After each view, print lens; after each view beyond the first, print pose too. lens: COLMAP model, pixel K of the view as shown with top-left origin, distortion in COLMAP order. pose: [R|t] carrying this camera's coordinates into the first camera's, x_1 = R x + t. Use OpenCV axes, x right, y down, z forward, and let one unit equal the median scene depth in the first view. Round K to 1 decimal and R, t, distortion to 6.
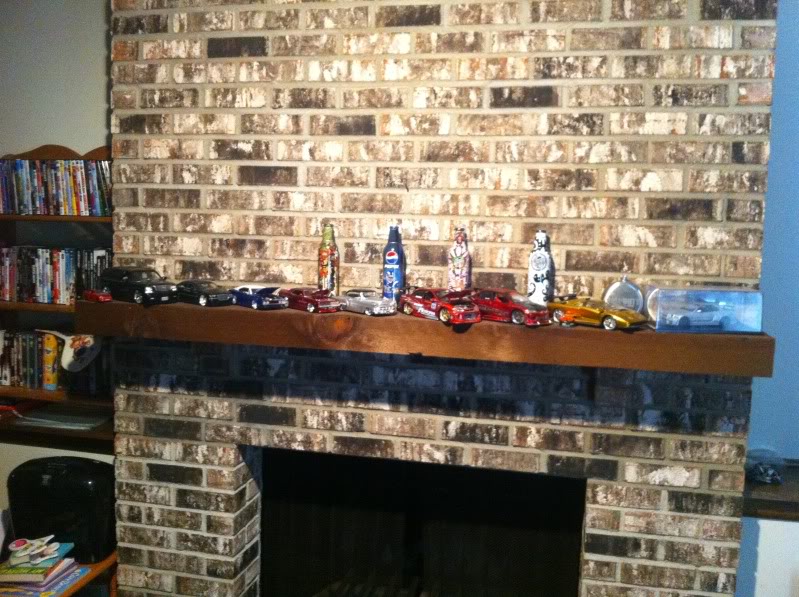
lens RADIAL K [[794.9, 0, 401.2], [0, 794.9, 299.8], [0, 0, 1]] dist [-0.067557, -0.008979]
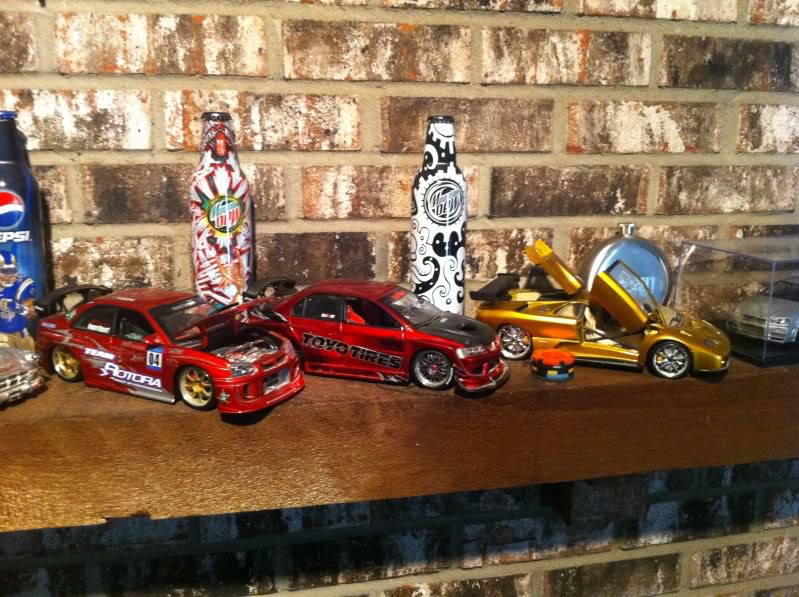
lens RADIAL K [[790.3, 0, 417.3], [0, 790.3, 303.6], [0, 0, 1]] dist [-0.040471, 0.000000]
pose [[0.901124, -0.106963, 0.420161, -0.000210], [0.054673, 0.989388, 0.134615, -0.049278], [-0.430101, -0.098334, 0.897409, 0.645706]]
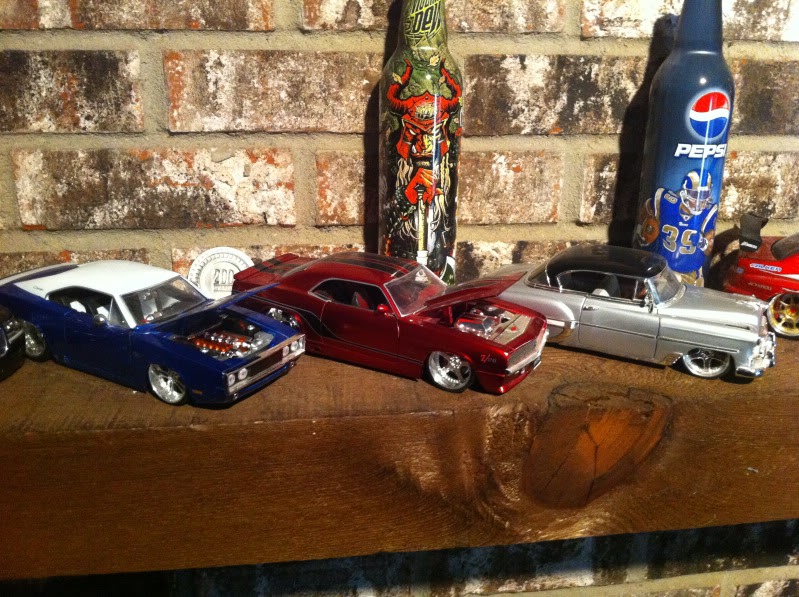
lens RADIAL K [[790.3, 0, 398.6], [0, 790.3, 297.0], [0, 0, 1]] dist [-0.040471, 0.000000]
pose [[0.929782, -0.127881, 0.345185, -0.198235], [0.042478, 0.968727, 0.244467, -0.062884], [-0.365653, -0.212638, 0.906137, 0.804753]]
